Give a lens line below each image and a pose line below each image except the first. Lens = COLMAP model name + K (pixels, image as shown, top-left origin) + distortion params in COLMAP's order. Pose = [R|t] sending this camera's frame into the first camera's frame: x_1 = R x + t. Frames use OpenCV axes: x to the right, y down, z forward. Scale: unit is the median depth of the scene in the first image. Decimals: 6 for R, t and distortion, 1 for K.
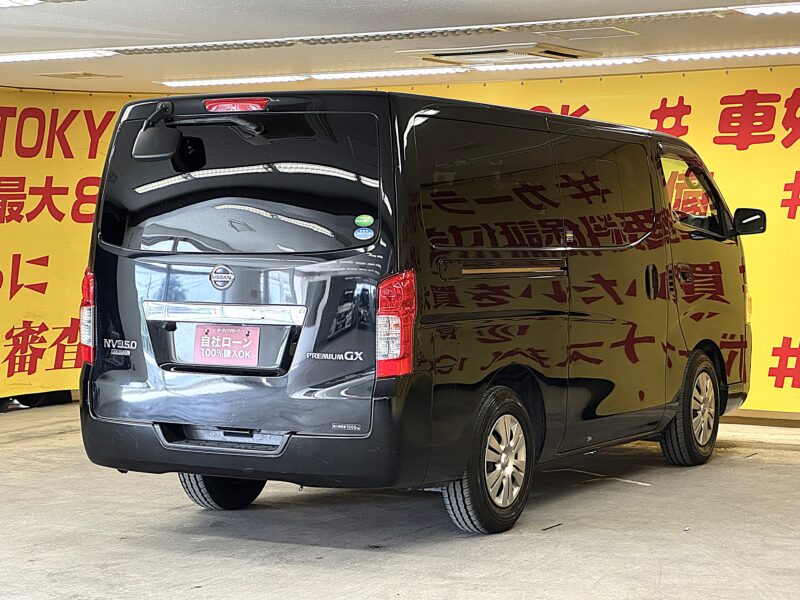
lens RADIAL K [[1765.0, 0, 400.0], [0, 1765.0, 300.0], [0, 0, 1]] dist [0.180581, 0.427034]
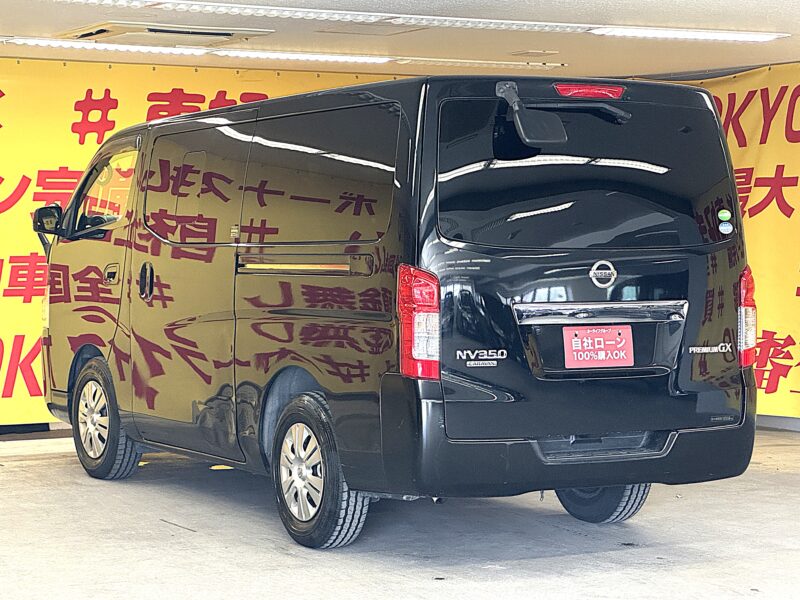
lens RADIAL K [[1855.3, 0, 400.2], [0, 1855.3, 324.4], [0, 0, 1]] dist [0.062967, 0.523049]
pose [[0.523593, -0.041903, 0.850938, -0.959985], [0.036317, 0.998980, 0.026847, -0.016078], [-0.851194, 0.016846, 0.524580, 0.549796]]
